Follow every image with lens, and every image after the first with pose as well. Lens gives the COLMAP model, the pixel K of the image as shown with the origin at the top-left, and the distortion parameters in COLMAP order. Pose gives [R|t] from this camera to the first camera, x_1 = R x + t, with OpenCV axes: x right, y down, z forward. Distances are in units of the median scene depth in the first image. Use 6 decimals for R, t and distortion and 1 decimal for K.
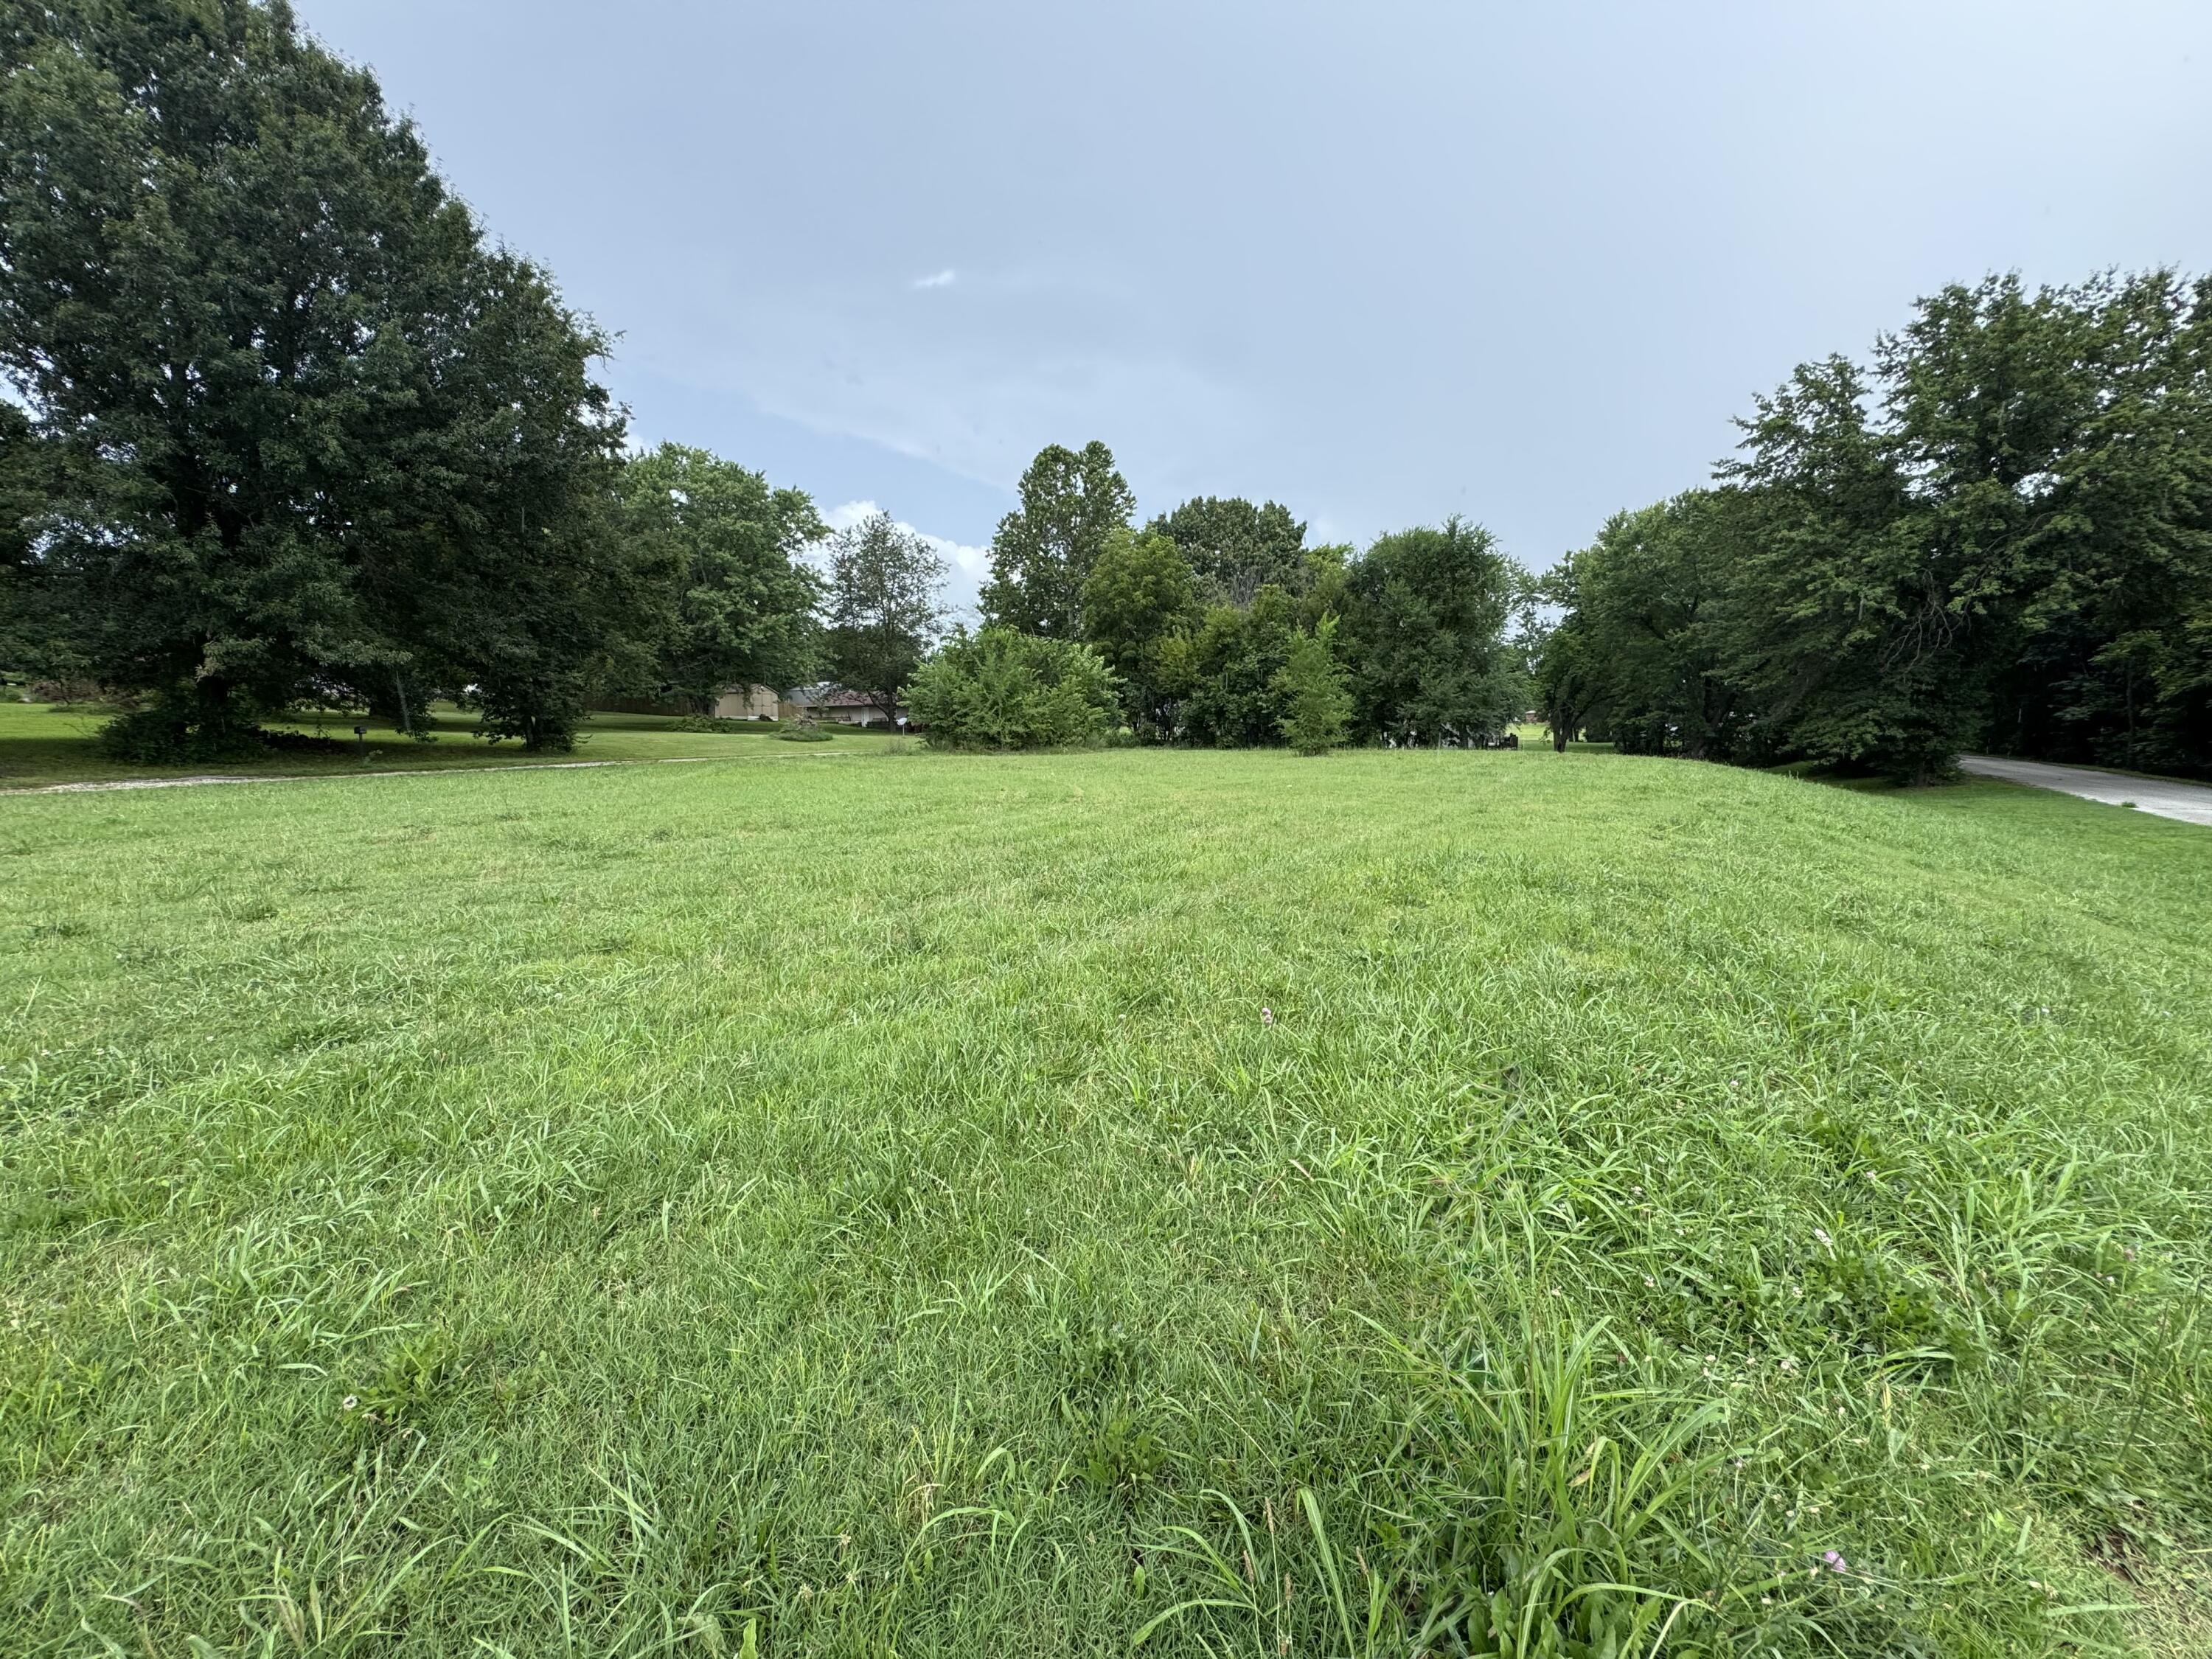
lens RADIAL K [[882.6, 0, 1106.5], [0, 882.6, 829.3], [0, 0, 1]] dist [-0.000511, -0.000119]
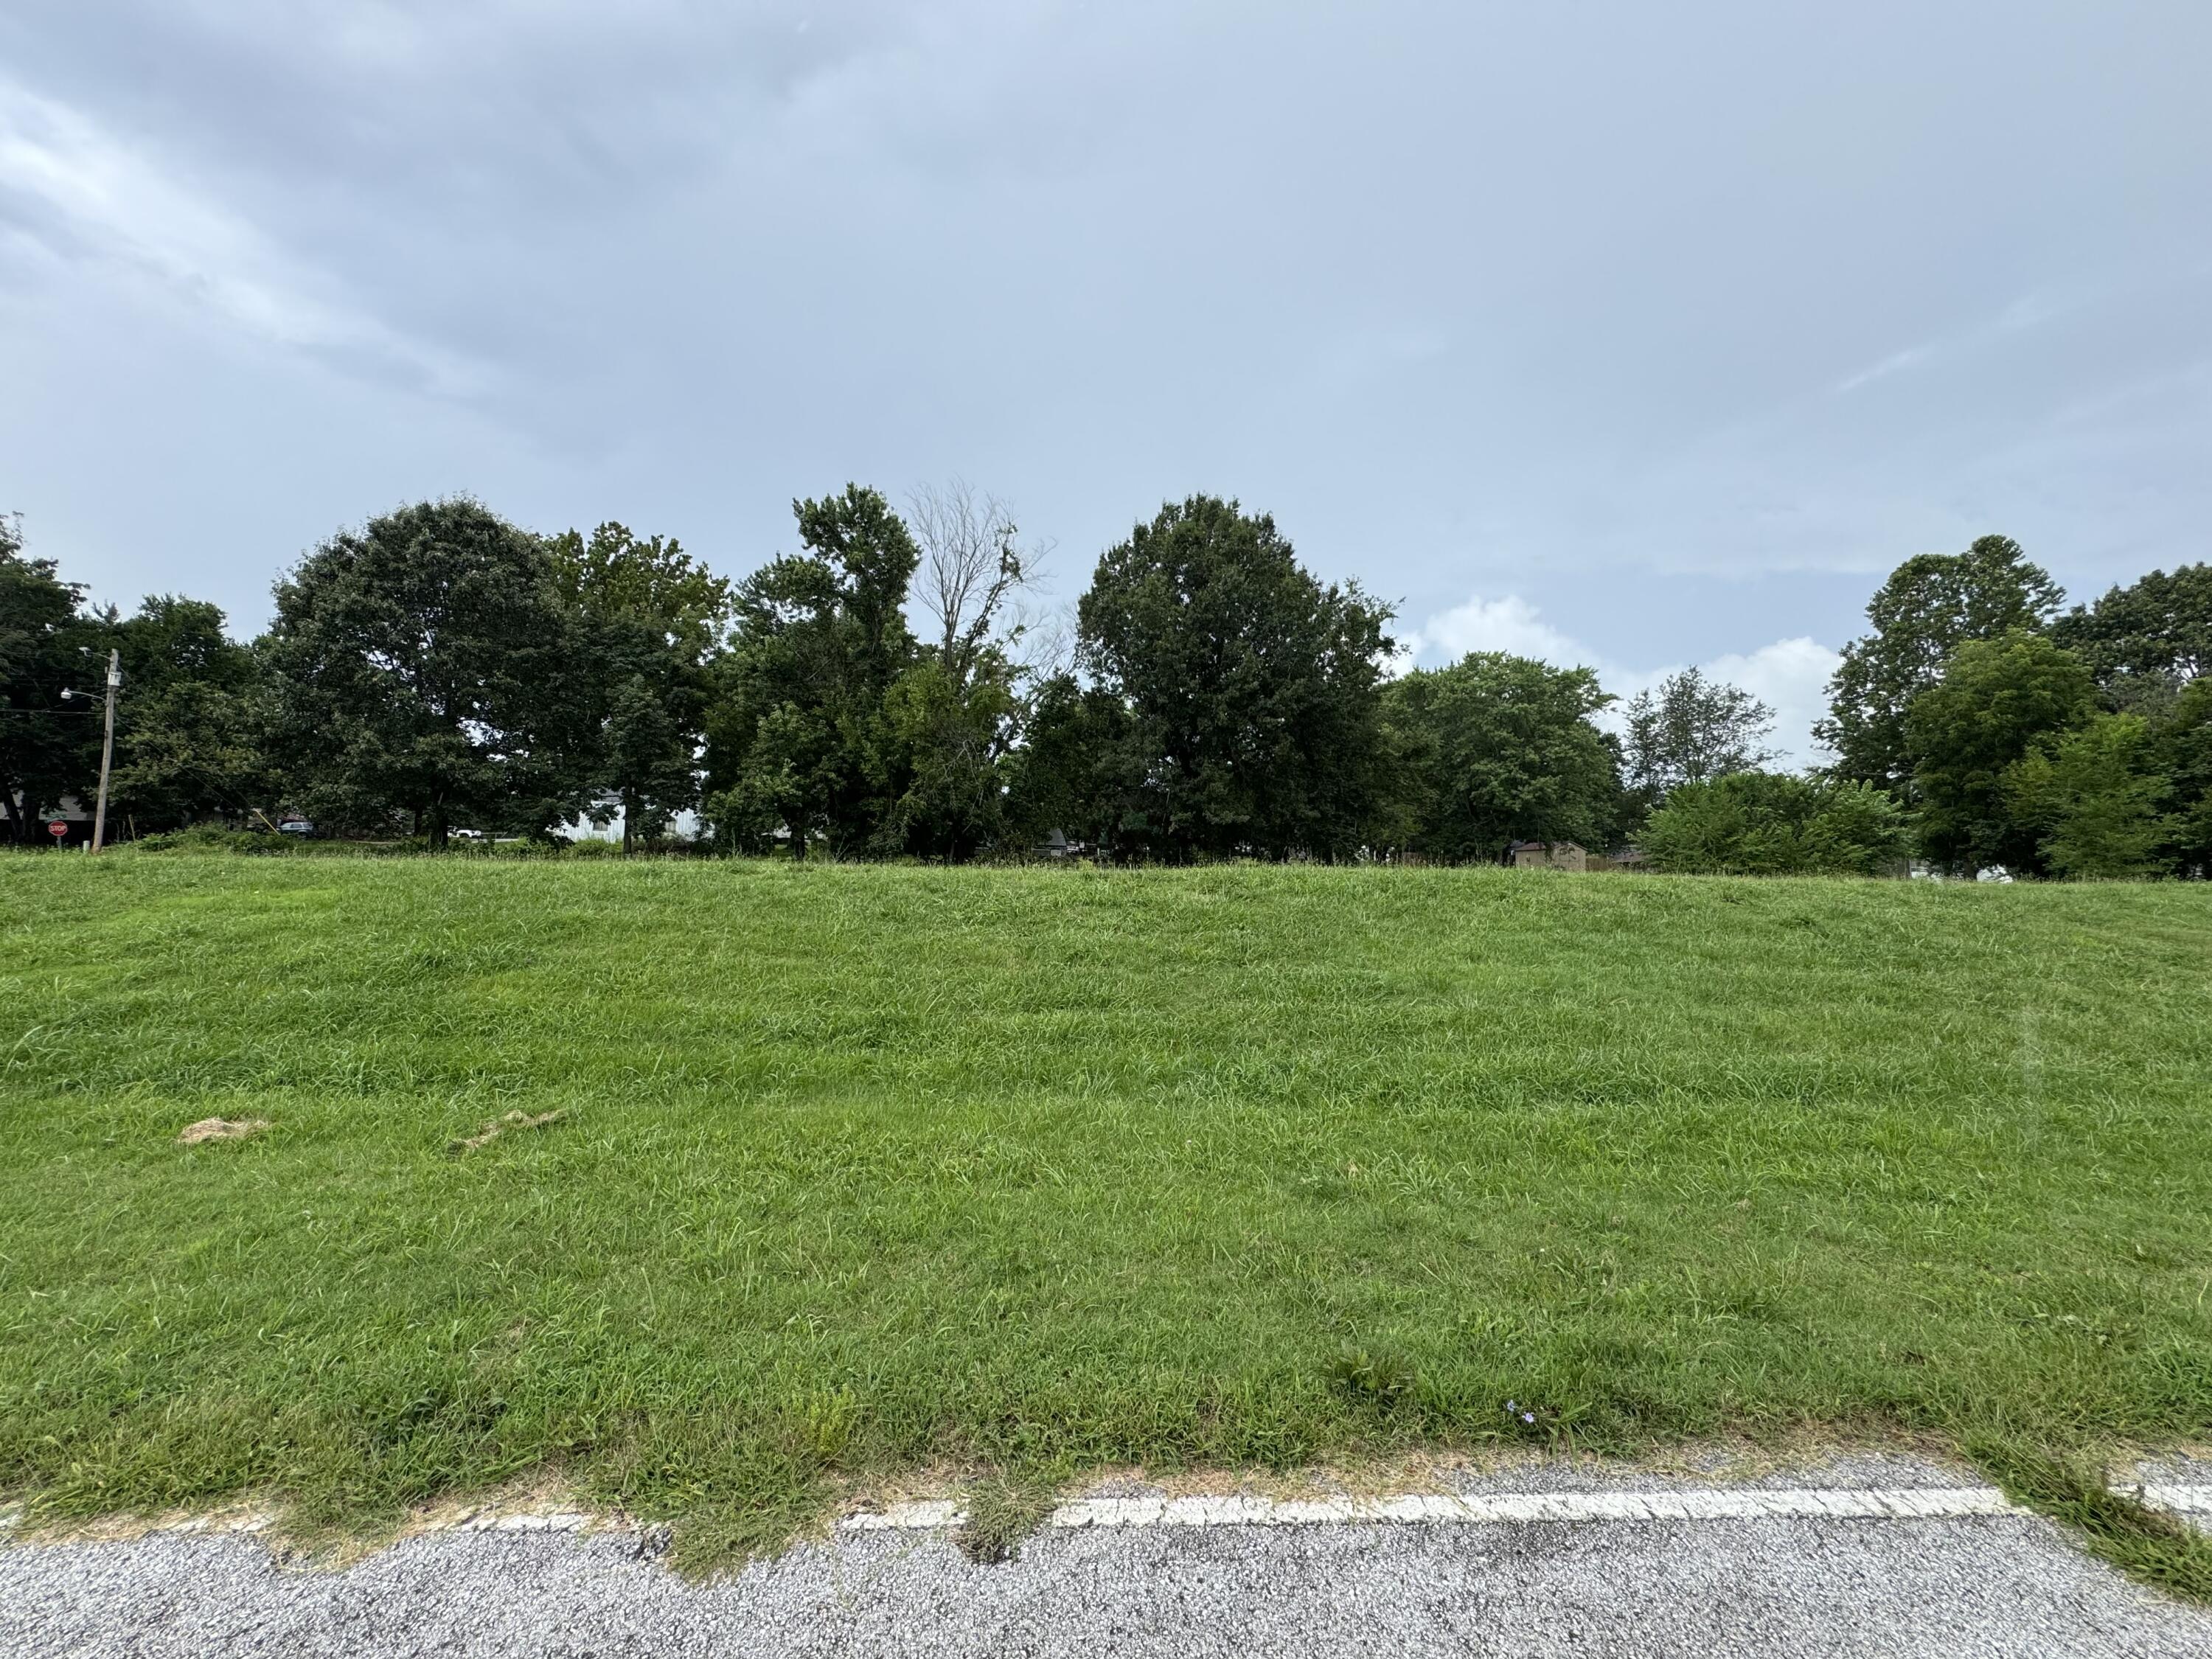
lens RADIAL K [[882.6, 0, 1106.5], [0, 882.6, 829.3], [0, 0, 1]] dist [-0.000511, -0.000119]
pose [[0.601290, -0.041713, -0.797942, 0.193167], [-0.109786, 0.984852, -0.134213, 0.041104], [0.791453, 0.168304, 0.587602, -0.120882]]
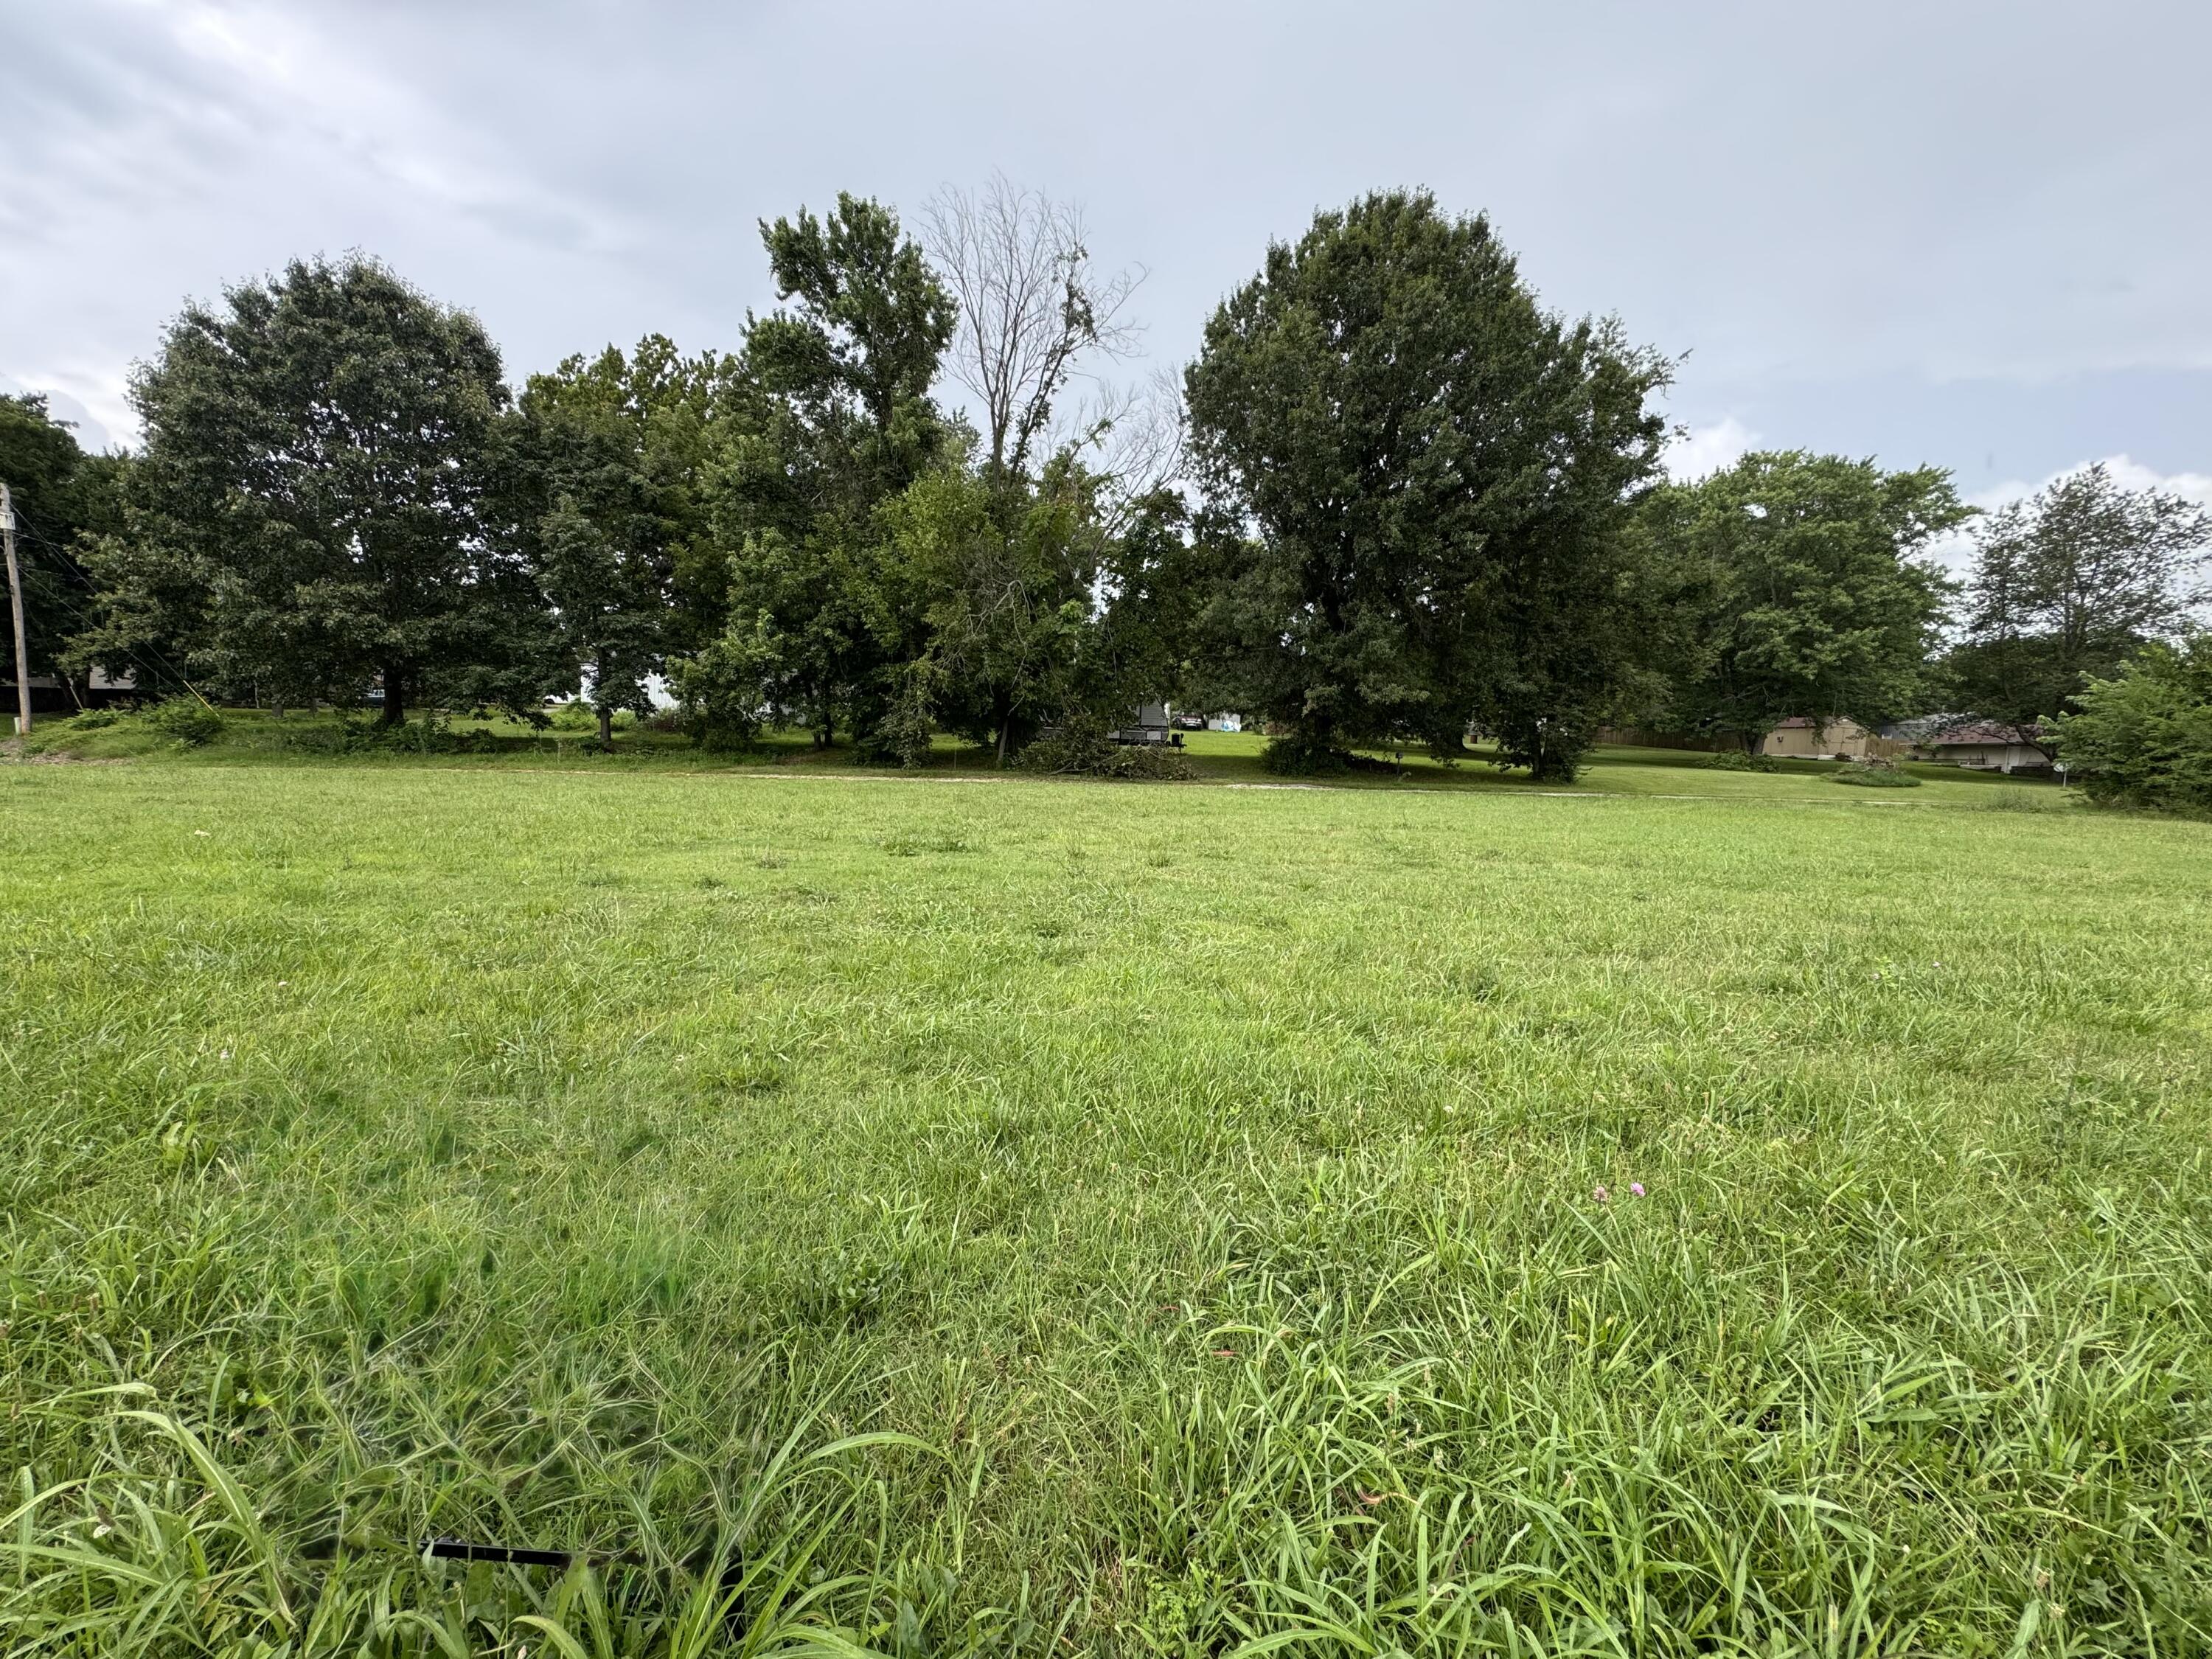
lens RADIAL K [[882.6, 0, 1106.5], [0, 882.6, 829.3], [0, 0, 1]] dist [-0.000511, -0.000119]
pose [[0.467242, 0.095792, -0.878925, 0.030732], [-0.132007, 0.990529, 0.037780, -0.000789], [0.874219, 0.098372, 0.475462, 0.024850]]
